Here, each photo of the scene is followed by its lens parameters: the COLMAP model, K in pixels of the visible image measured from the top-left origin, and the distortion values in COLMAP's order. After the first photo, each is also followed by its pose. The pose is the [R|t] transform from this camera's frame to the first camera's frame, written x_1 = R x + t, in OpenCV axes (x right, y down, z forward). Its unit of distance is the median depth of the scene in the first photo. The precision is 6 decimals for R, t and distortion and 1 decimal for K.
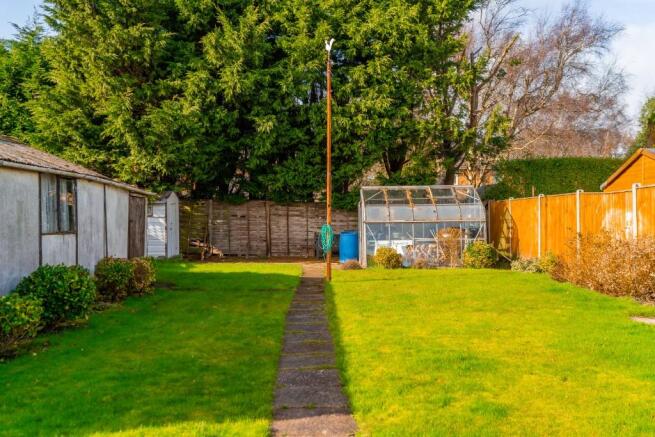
lens RADIAL K [[645.5, 0, 327.5], [0, 645.5, 218.5], [0, 0, 1]] dist [-0.000726, 0.005726]
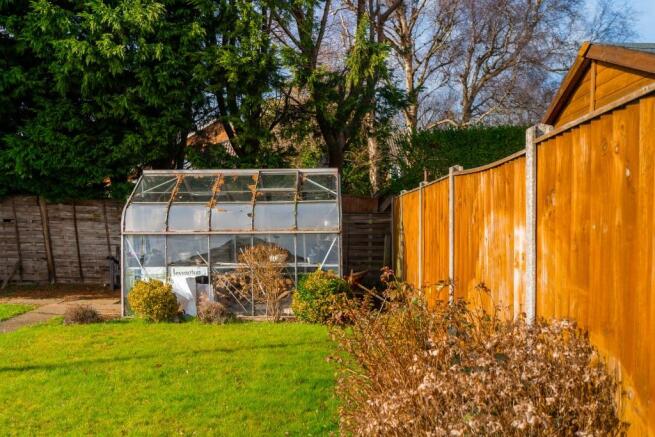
lens RADIAL K [[645.5, 0, 327.5], [0, 645.5, 218.5], [0, 0, 1]] dist [-0.000726, 0.005726]
pose [[0.998320, 0.005957, -0.057631, 0.268164], [-0.005983, 0.999982, -0.000277, -0.008374], [0.057629, 0.000621, 0.998338, 0.471241]]
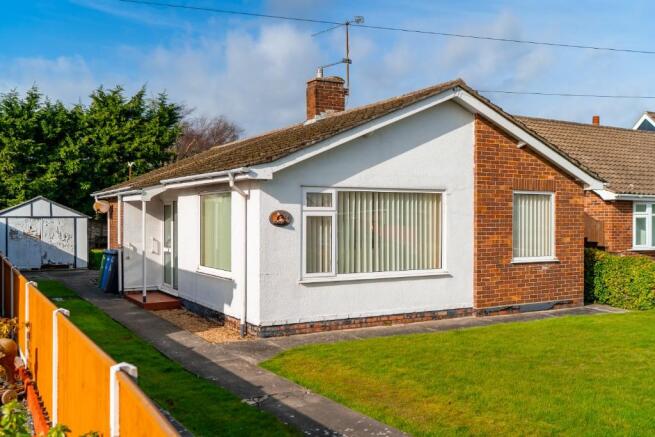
lens RADIAL K [[645.5, 0, 327.5], [0, 645.5, 218.5], [0, 0, 1]] dist [-0.000726, 0.005726]
pose [[0.864695, 0.001855, 0.502293, -0.485939], [-0.003140, 0.999994, 0.001712, -0.041584], [-0.502287, -0.003057, 0.864696, -1.303205]]
